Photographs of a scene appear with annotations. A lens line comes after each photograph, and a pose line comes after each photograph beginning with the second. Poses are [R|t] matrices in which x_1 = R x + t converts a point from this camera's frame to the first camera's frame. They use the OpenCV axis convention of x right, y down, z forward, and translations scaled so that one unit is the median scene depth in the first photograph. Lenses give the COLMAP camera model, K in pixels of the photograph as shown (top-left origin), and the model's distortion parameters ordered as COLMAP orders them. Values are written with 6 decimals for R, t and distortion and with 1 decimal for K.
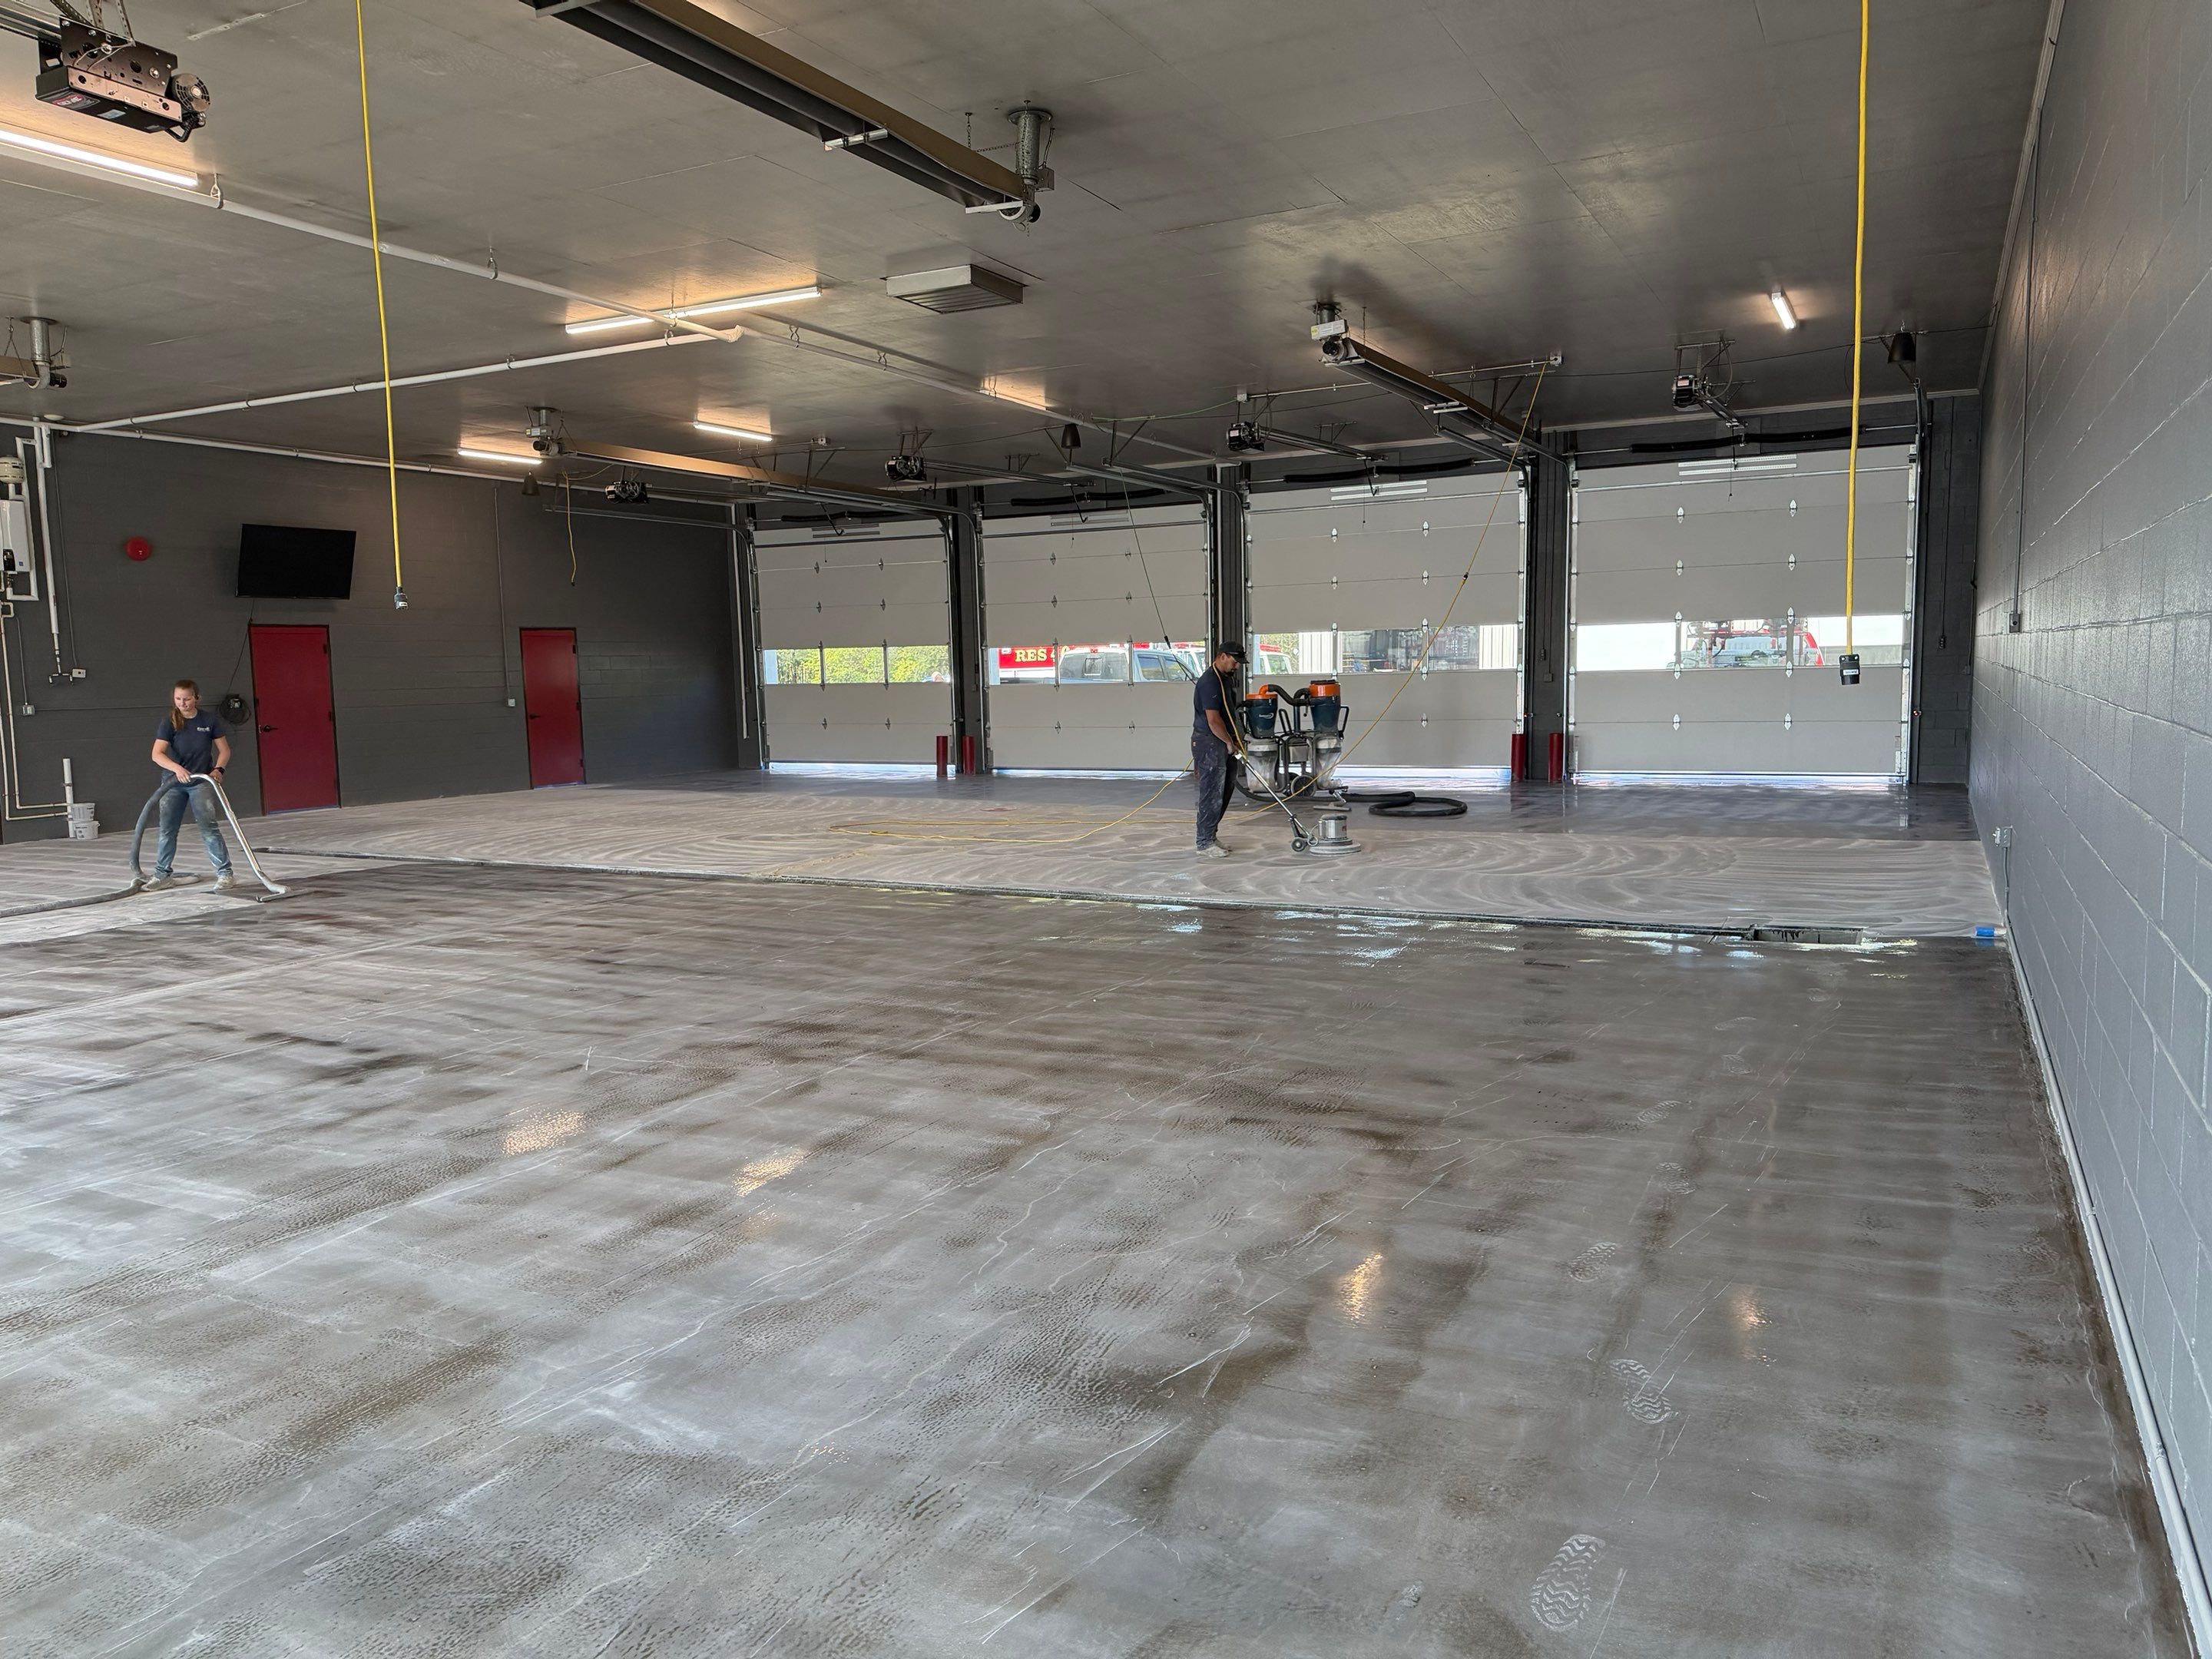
lens RADIAL K [[1590.2, 0, 1106.9], [0, 1590.2, 846.9], [0, 0, 1]] dist [0.054659, -0.063977]
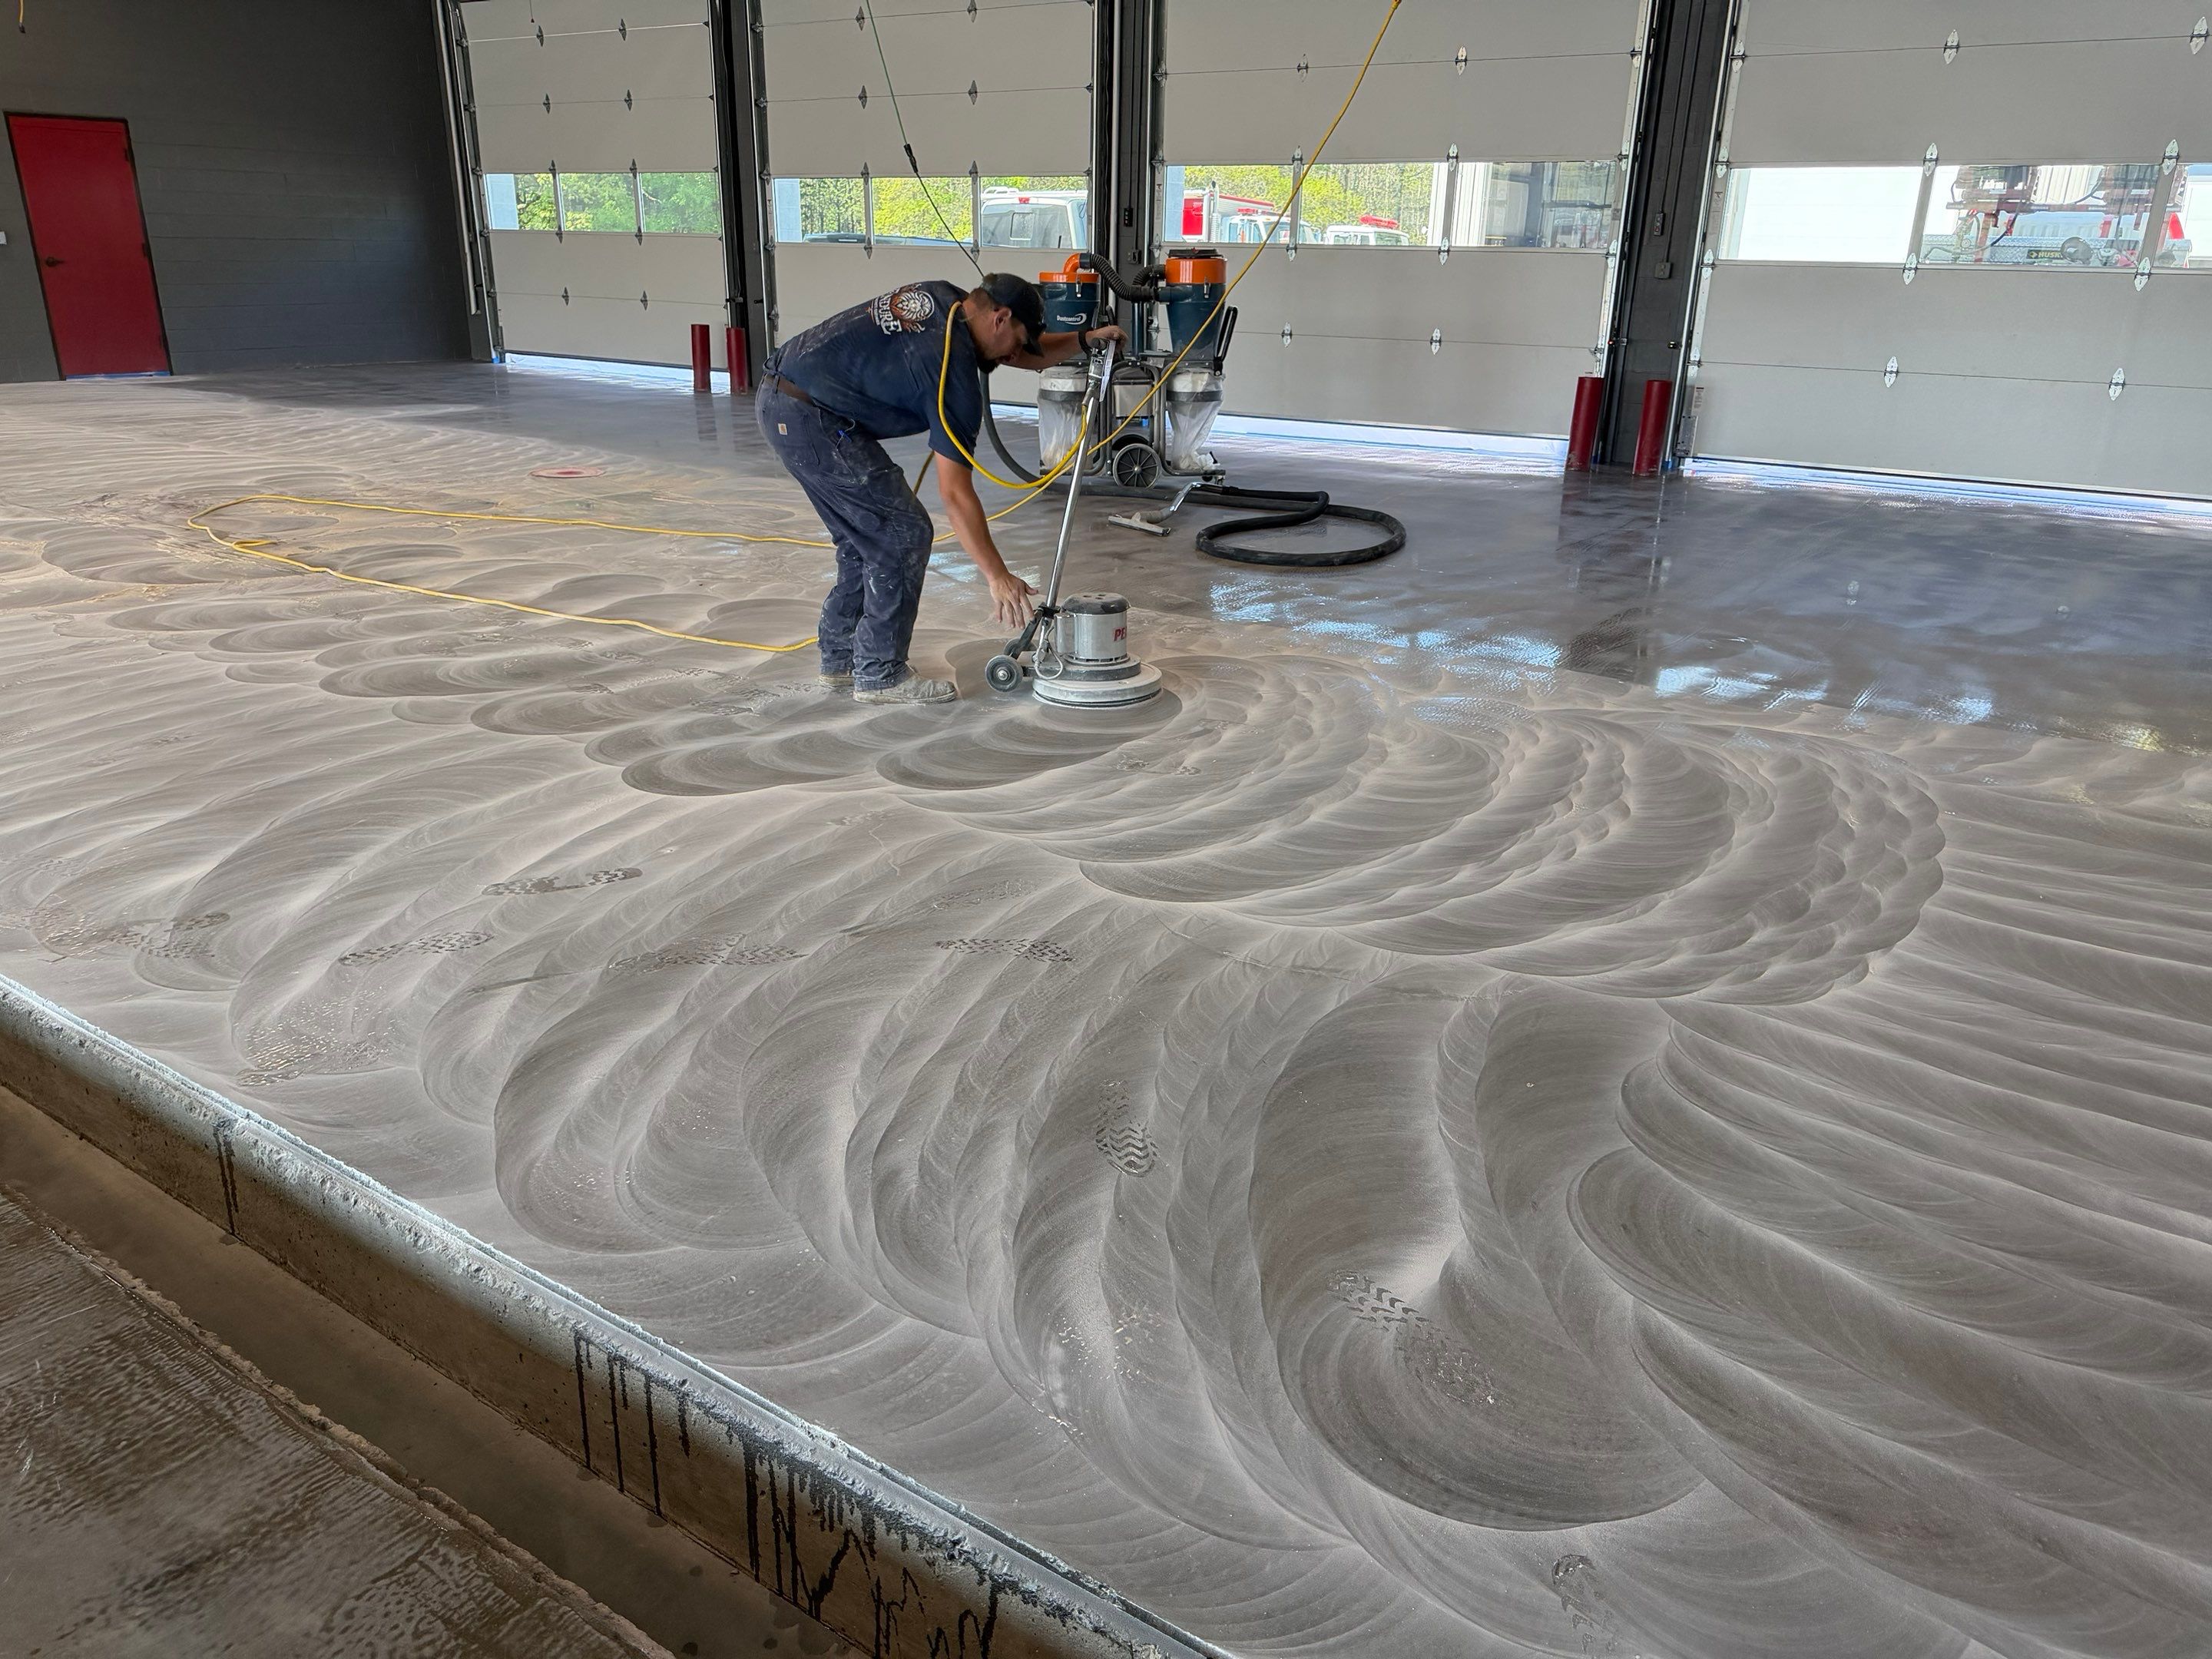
lens RADIAL K [[1590.2, 0, 1116.1], [0, 1590.2, 826.3], [0, 0, 1]] dist [0.054659, -0.063977]
pose [[0.992992, 0.077189, -0.089496, 0.132896], [-0.053900, 0.969694, 0.238305, -0.036871], [0.105178, -0.231811, 0.967058, 0.354075]]
